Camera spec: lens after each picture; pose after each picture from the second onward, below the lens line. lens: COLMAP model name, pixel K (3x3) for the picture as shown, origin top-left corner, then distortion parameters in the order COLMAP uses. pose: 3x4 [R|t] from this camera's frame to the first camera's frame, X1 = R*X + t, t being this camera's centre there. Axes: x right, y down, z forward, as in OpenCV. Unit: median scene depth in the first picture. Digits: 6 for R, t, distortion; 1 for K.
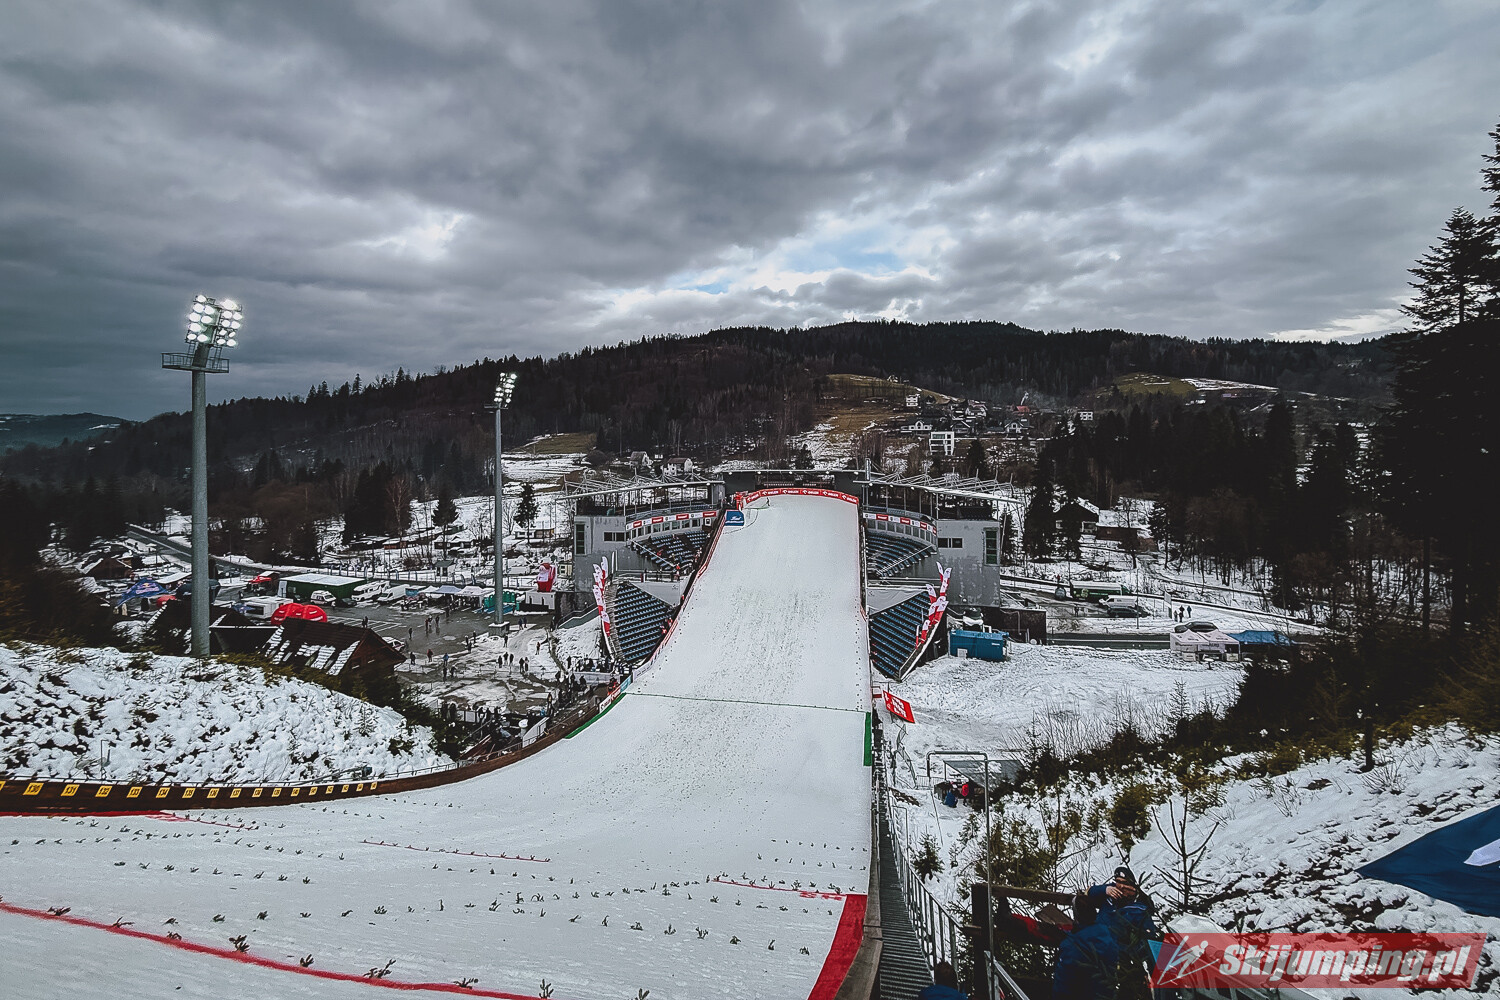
lens RADIAL K [[598.4, 0, 749.8], [0, 598.4, 425.8], [0, 0, 1]] dist [-0.002440, 0.000876]
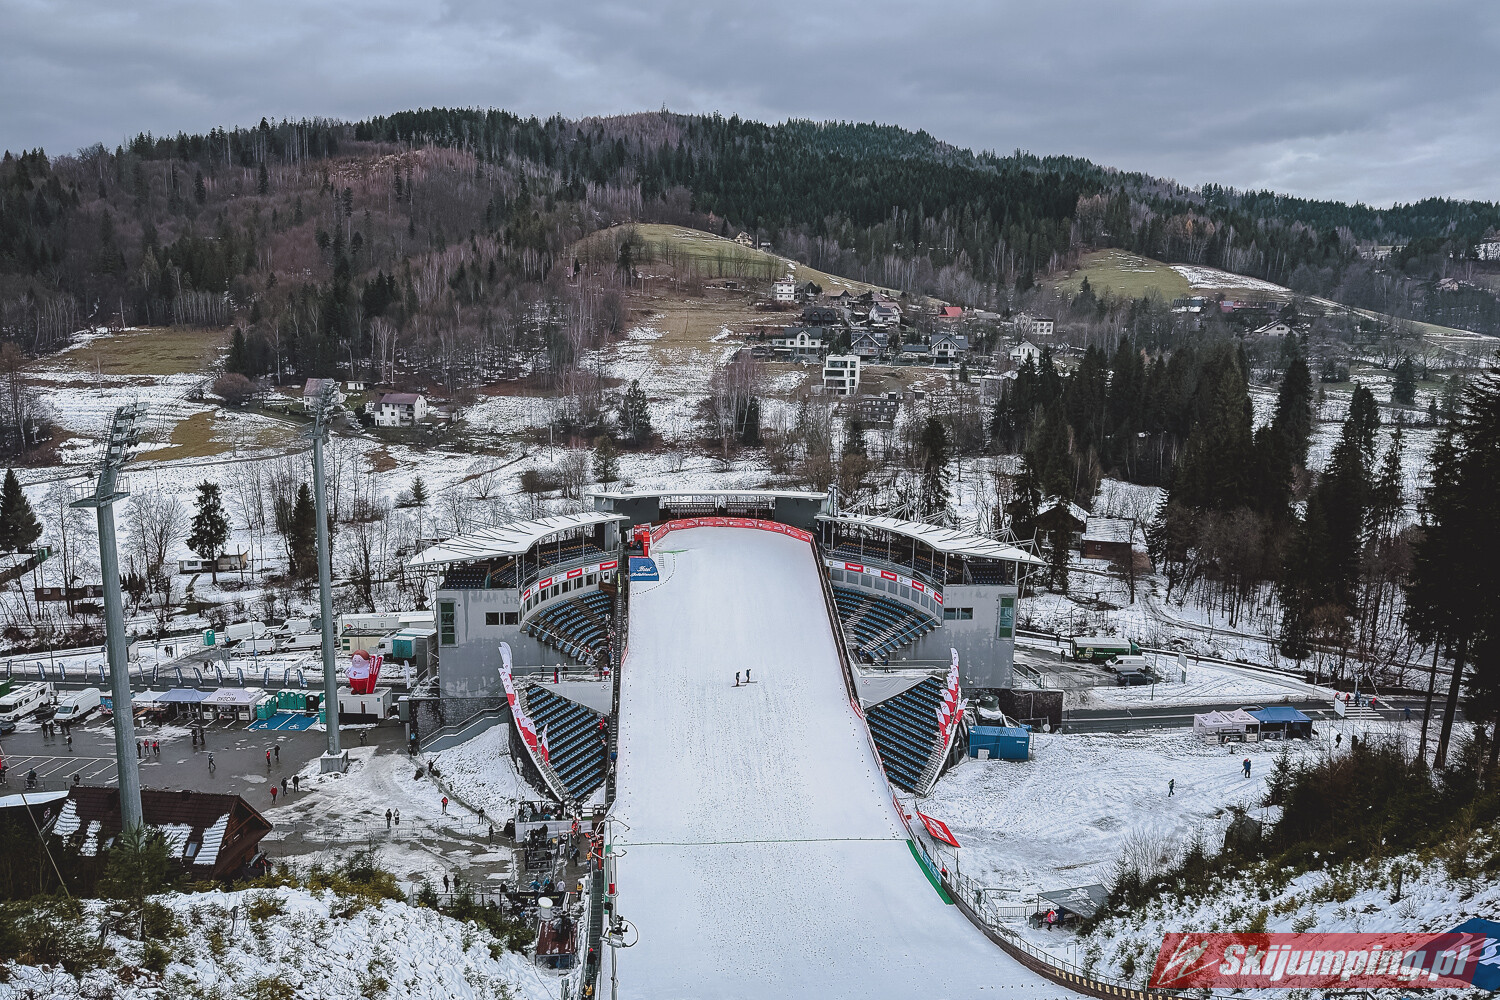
lens RADIAL K [[1067.5, 0, 756.8], [0, 1067.5, 469.9], [0, 0, 1]] dist [-0.003458, -0.007969]
pose [[0.961728, -0.009607, 0.273839, -0.237904], [-0.036207, 0.986166, 0.161757, -0.163413], [-0.271605, -0.165482, 0.948075, -0.181465]]
